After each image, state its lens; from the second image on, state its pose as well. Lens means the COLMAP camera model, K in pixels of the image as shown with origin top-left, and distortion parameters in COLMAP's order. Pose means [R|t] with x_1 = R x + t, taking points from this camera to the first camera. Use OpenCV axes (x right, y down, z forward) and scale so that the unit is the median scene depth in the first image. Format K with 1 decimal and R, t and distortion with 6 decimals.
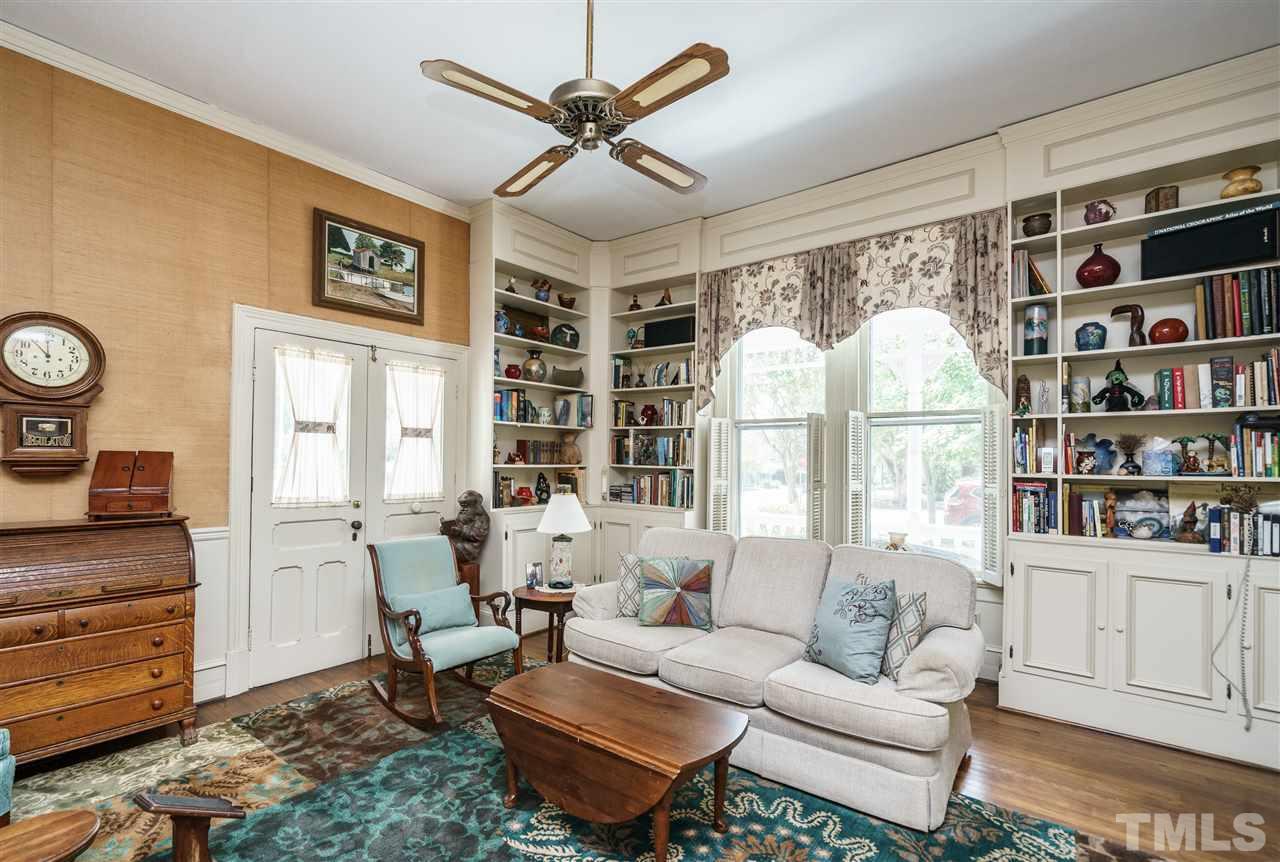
lens RADIAL K [[587.4, 0, 657.7], [0, 587.4, 452.7], [0, 0, 1]] dist [-0.000599, -0.000197]
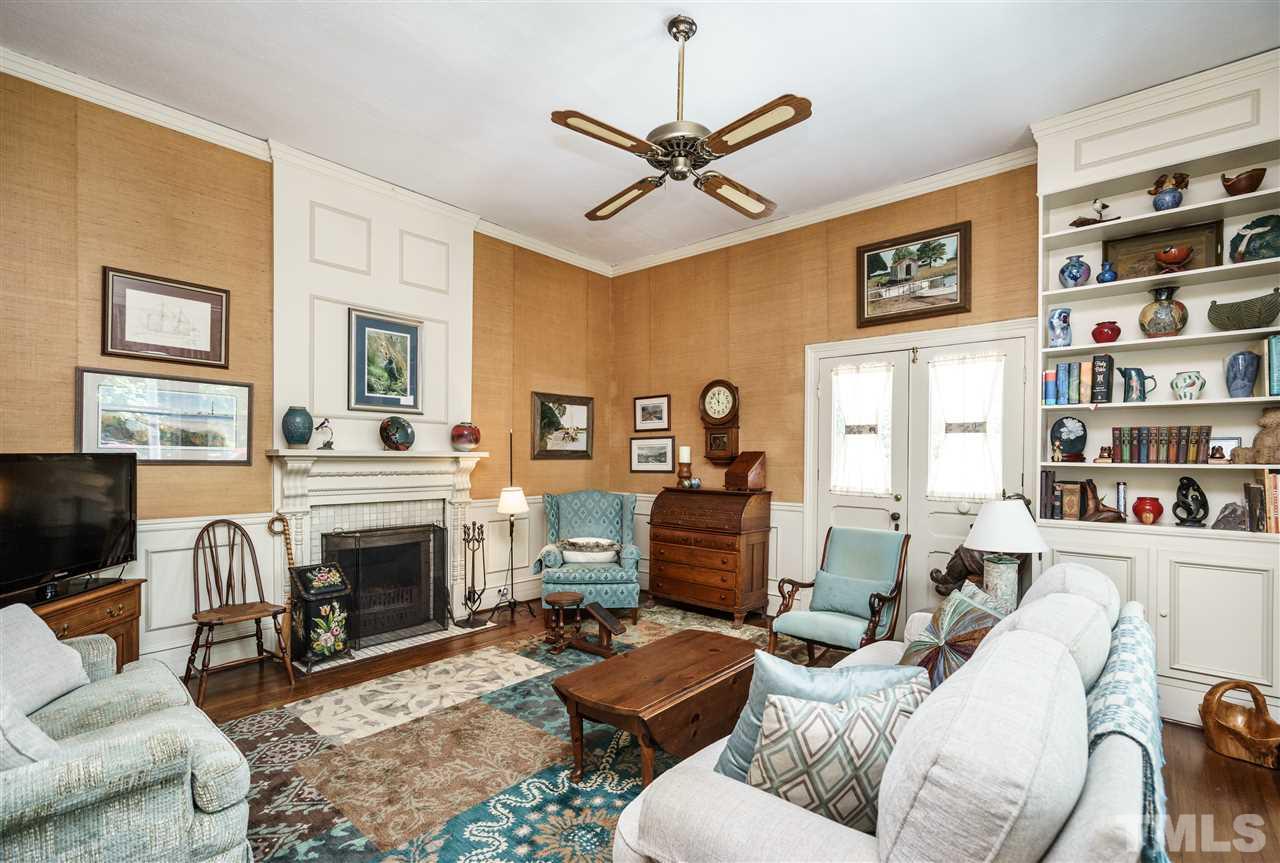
lens RADIAL K [[587.4, 0, 628.4], [0, 587.4, 460.3], [0, 0, 1]] dist [-0.000599, -0.000197]
pose [[-0.073146, -0.002652, -0.997318, 0.627516], [0.004791, 0.999984, -0.003010, 0.020162], [0.997310, -0.004998, -0.073132, 0.596235]]
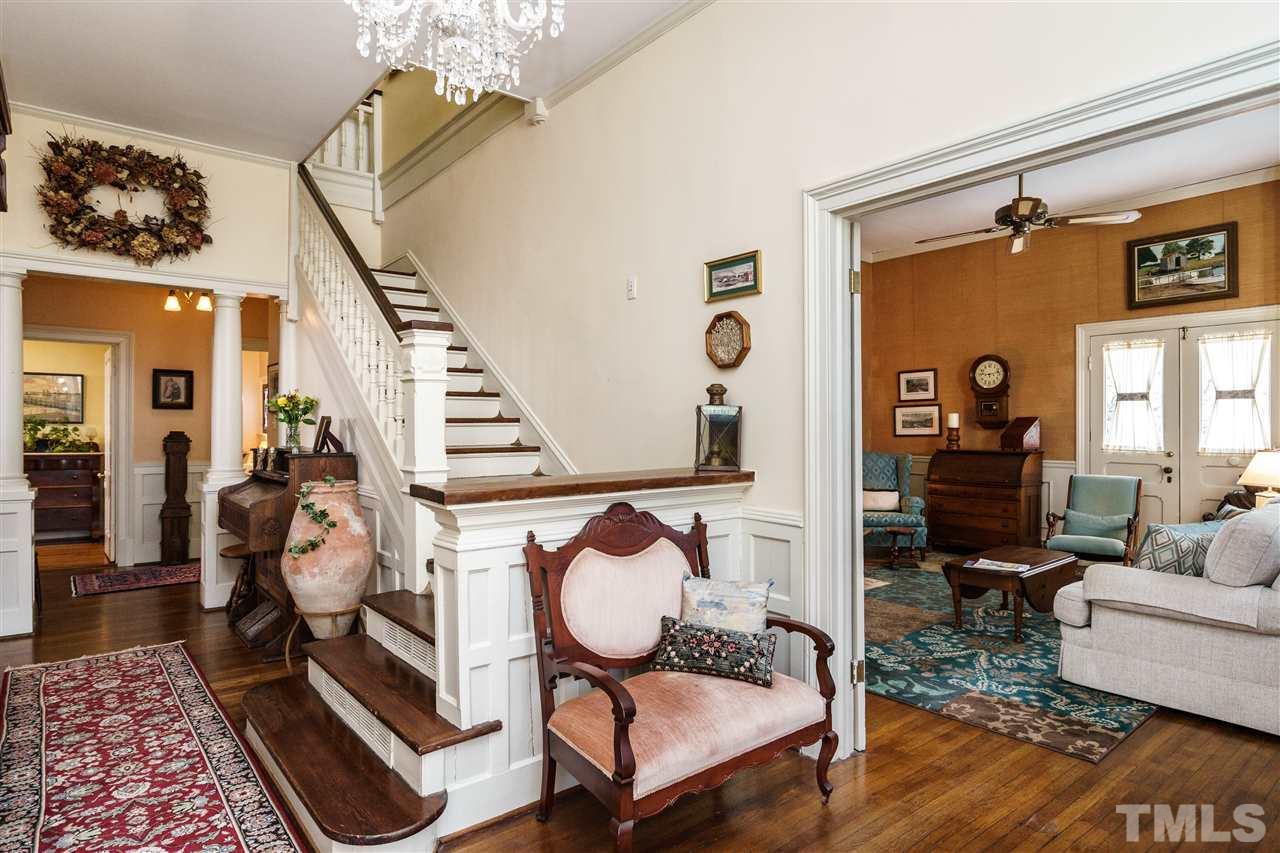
lens RADIAL K [[701.1, 0, 641.6], [0, 701.1, 425.4], [0, 0, 1]] dist [-0.002311, 0.001437]
pose [[-0.229102, -0.013375, -0.973310, 1.272626], [0.008833, 0.999836, -0.015819, 0.039809], [0.973362, -0.012221, -0.228947, 0.234182]]
